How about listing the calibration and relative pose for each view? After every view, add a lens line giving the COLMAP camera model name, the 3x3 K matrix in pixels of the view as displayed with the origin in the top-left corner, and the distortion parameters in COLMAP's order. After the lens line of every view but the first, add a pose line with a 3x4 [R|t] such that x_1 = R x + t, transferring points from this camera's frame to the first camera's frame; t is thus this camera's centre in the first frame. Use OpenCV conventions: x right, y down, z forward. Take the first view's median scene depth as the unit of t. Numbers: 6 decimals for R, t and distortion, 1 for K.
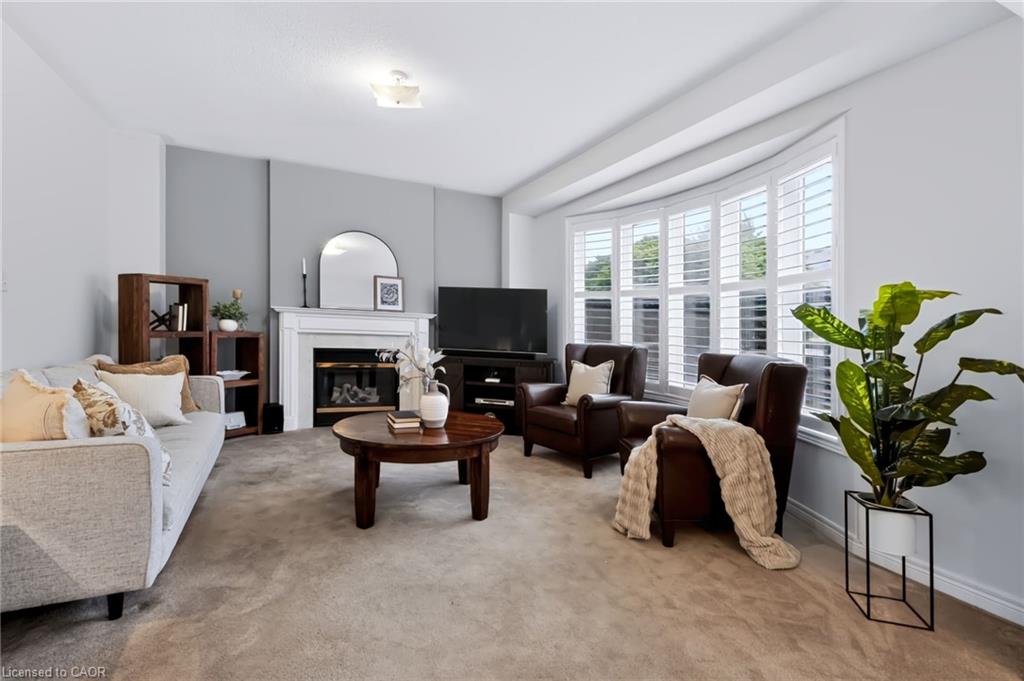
lens RADIAL K [[491.2, 0, 513.4], [0, 491.2, 325.3], [0, 0, 1]] dist [-0.000536, -0.000174]
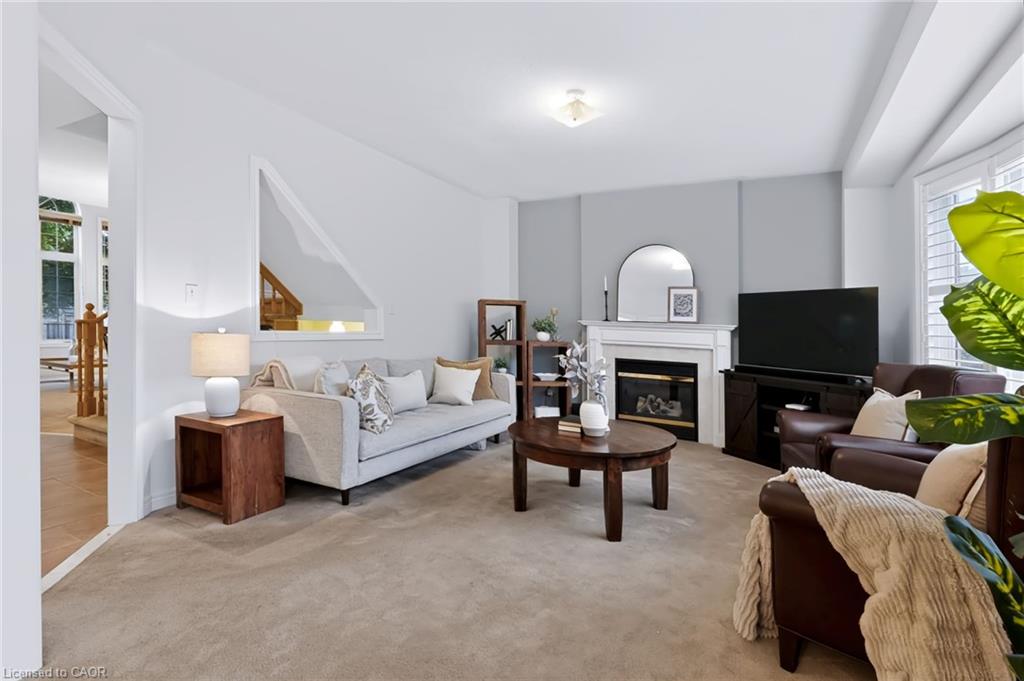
lens RADIAL K [[487.5, 0, 511.8], [0, 487.5, 344.1], [0, 0, 1]] dist [-0.000710, -0.000336]
pose [[0.603490, 0.012508, -0.797273, 0.339573], [-0.011918, 0.999907, 0.006665, 0.011816], [0.797282, 0.005480, 0.603582, 0.178359]]
